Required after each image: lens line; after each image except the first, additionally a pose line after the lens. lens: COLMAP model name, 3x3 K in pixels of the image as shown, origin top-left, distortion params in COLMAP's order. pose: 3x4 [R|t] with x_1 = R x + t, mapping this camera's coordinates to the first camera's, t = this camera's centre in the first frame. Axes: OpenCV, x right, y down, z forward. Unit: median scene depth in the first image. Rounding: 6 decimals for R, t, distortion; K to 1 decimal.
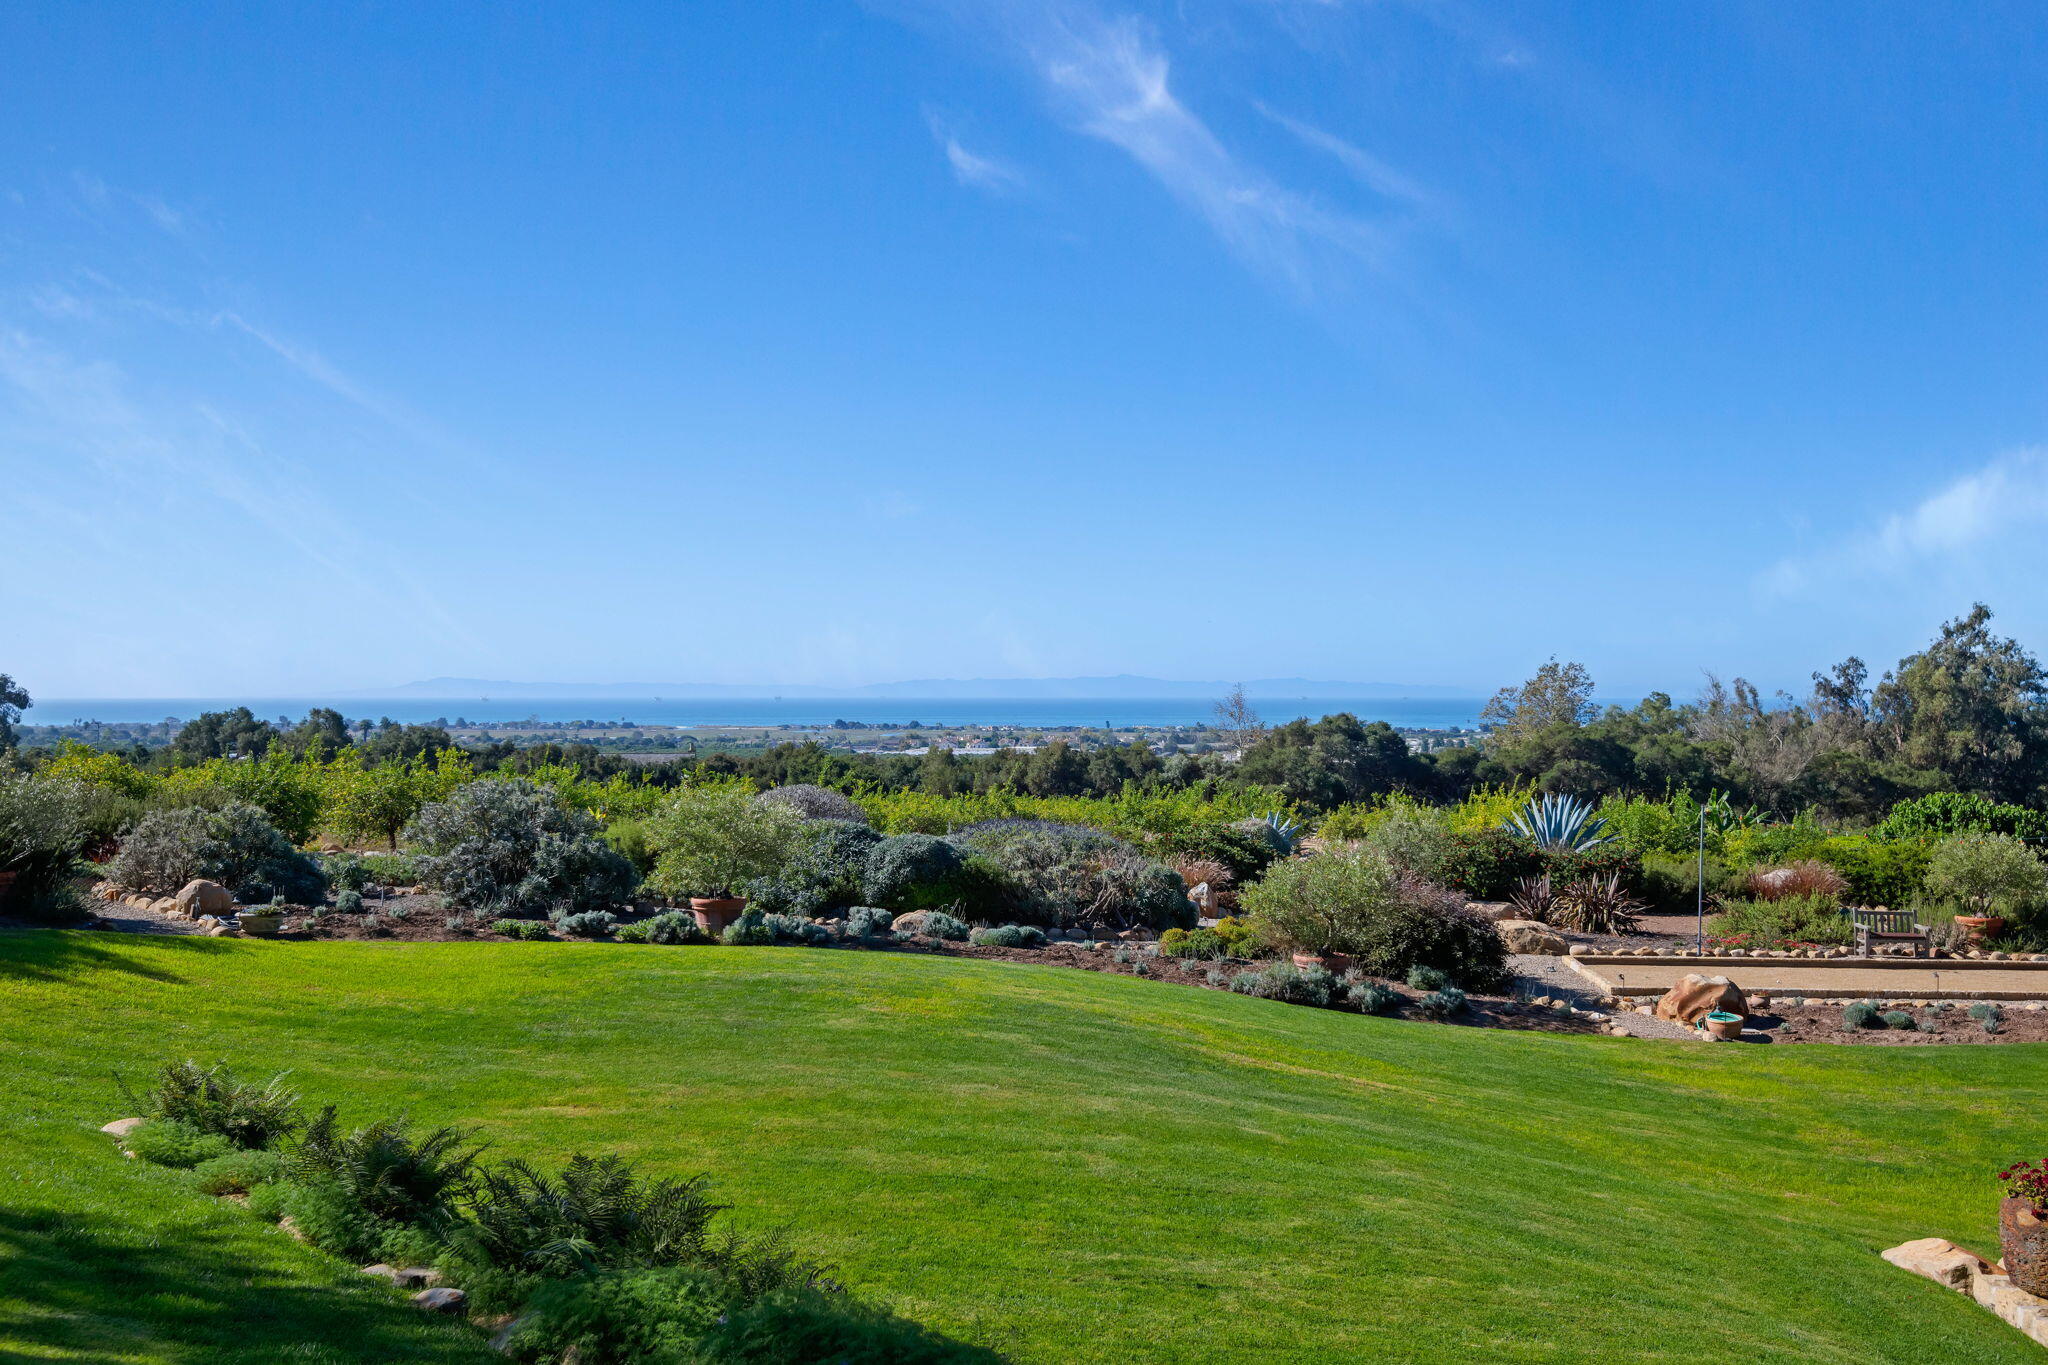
lens RADIAL K [[1541.7, 0, 1027.0], [0, 1541.7, 687.8], [0, 0, 1]] dist [-0.024175, -0.003412]
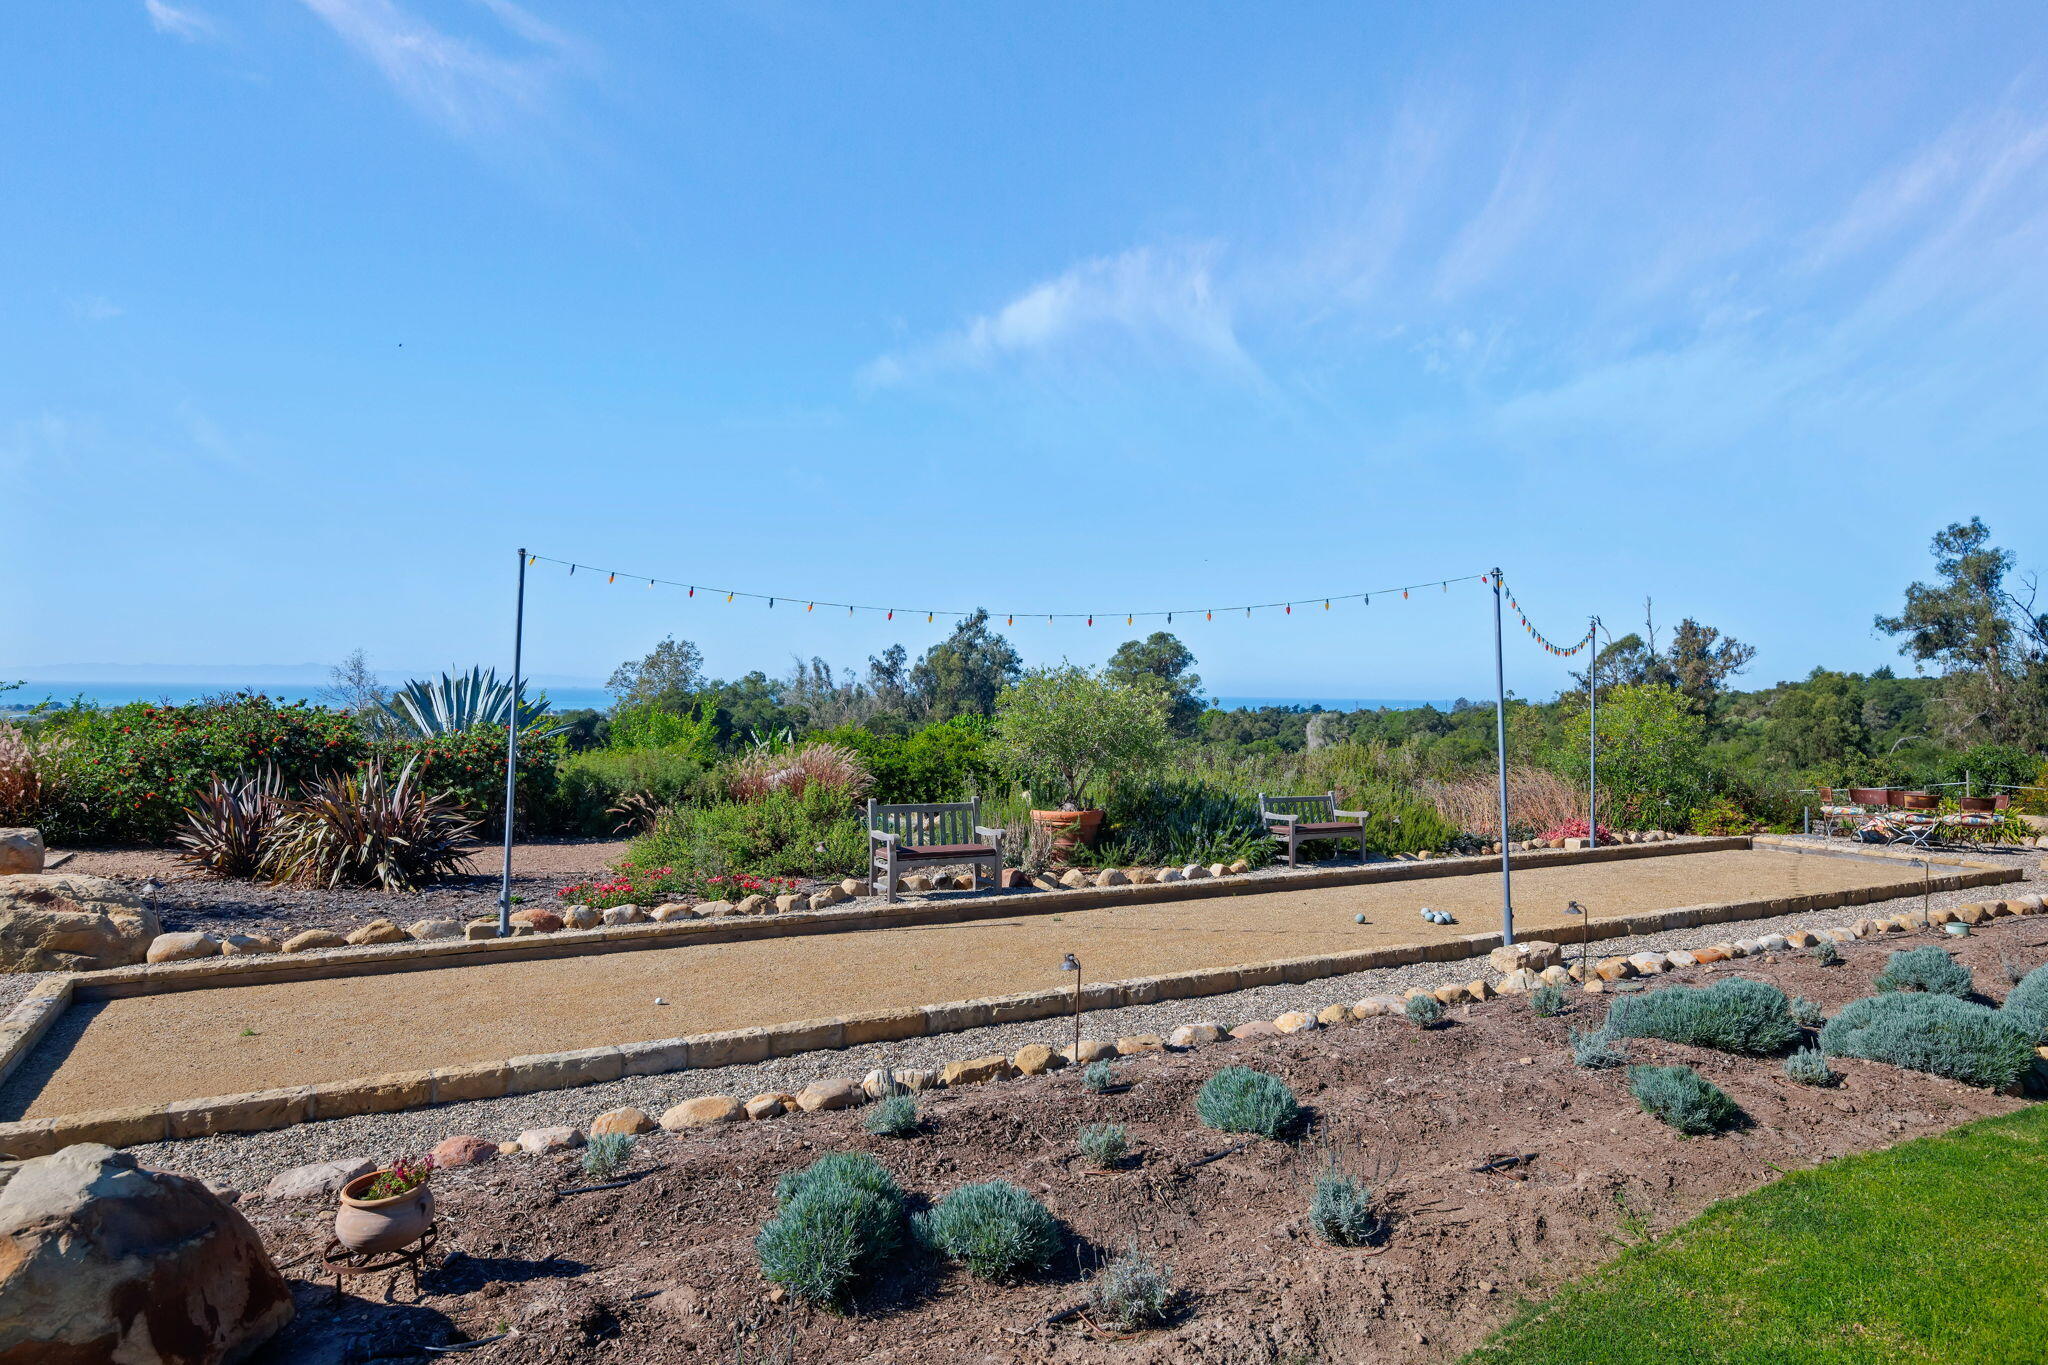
lens RADIAL K [[1042.1, 0, 1010.6], [0, 1042.1, 689.7], [0, 0, 1]] dist [0.001629, 0.000021]
pose [[0.824735, 0.022524, 0.565071, 0.369662], [-0.015454, 0.999731, -0.017294, 0.108249], [-0.565308, 0.005530, 0.824861, 0.665016]]
